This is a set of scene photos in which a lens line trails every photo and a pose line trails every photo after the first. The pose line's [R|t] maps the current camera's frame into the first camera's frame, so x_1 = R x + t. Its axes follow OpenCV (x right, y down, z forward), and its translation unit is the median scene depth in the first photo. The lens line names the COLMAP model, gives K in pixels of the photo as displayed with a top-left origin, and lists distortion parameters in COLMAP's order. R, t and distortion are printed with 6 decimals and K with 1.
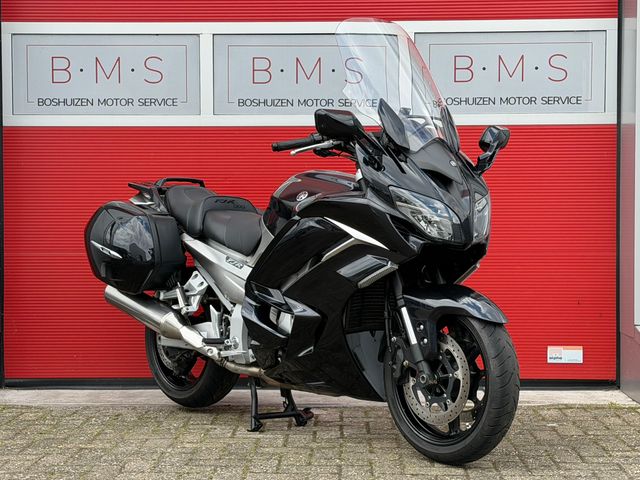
lens RADIAL K [[1276.2, 0, 325.6], [0, 1276.2, 253.0], [0, 0, 1]] dist [0.152281, 0.000000]
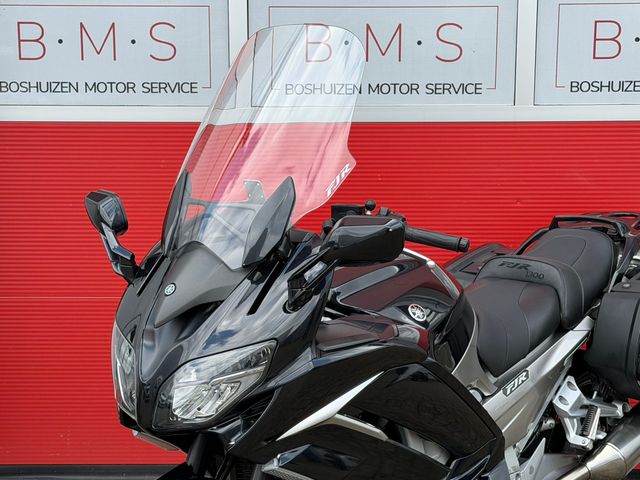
lens RADIAL K [[1276.2, 0, 316.6], [0, 1276.2, 250.7], [0, 0, 1]] dist [0.152281, 0.000000]
pose [[0.999994, -0.000009, 0.003409, -0.061118], [-0.000391, 0.993086, 0.117392, -0.130040], [-0.003386, -0.117393, 0.993080, 0.336835]]
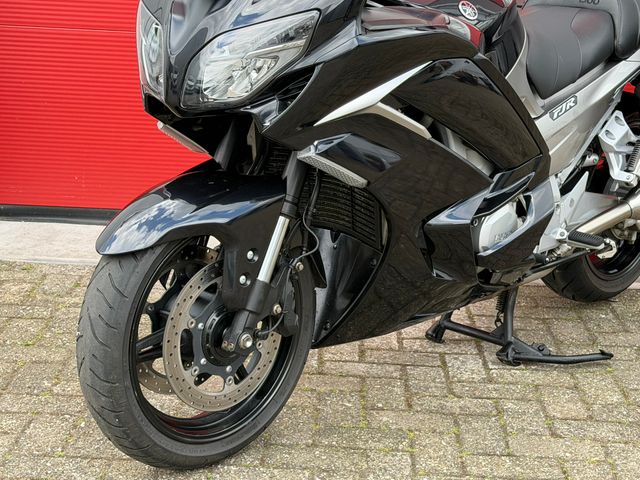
lens RADIAL K [[1276.2, 0, 325.4], [0, 1276.2, 253.0], [0, 0, 1]] dist [0.152281, 0.000000]
pose [[0.999213, 0.039098, 0.006757, -0.072123], [-0.039556, 0.968305, 0.246619, -0.068747], [0.003099, -0.246692, 0.969089, 0.363408]]
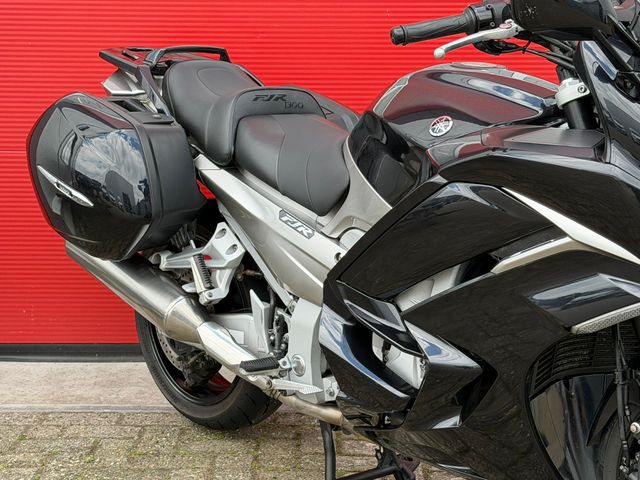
lens RADIAL K [[1276.2, 0, 324.5], [0, 1276.2, 250.1], [0, 0, 1]] dist [0.152281, 0.000000]
pose [[0.999804, 0.000956, 0.019756, -0.067226], [-0.004499, 0.983640, 0.180087, -0.078448], [-0.019260, -0.180140, 0.983452, 0.433038]]
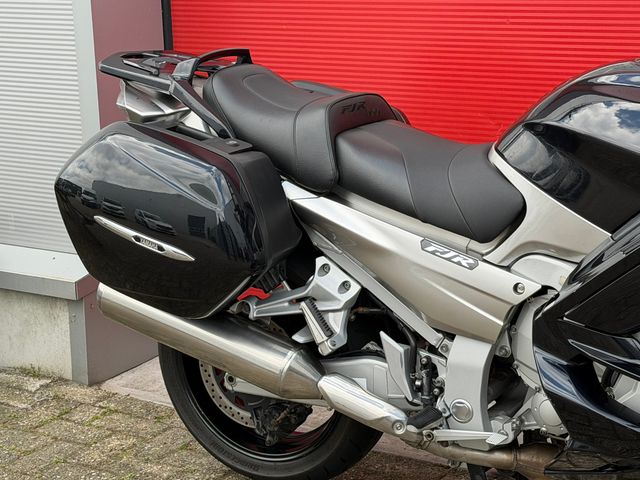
lens RADIAL K [[1380.1, 0, 326.3], [0, 1380.1, 242.4], [0, 0, 1]] dist [0.145593, 0.000000]
pose [[0.942215, -0.124510, 0.311012, -0.269398], [0.051446, 0.971133, 0.232927, -0.118331], [-0.331036, -0.203467, 0.921421, 0.506458]]
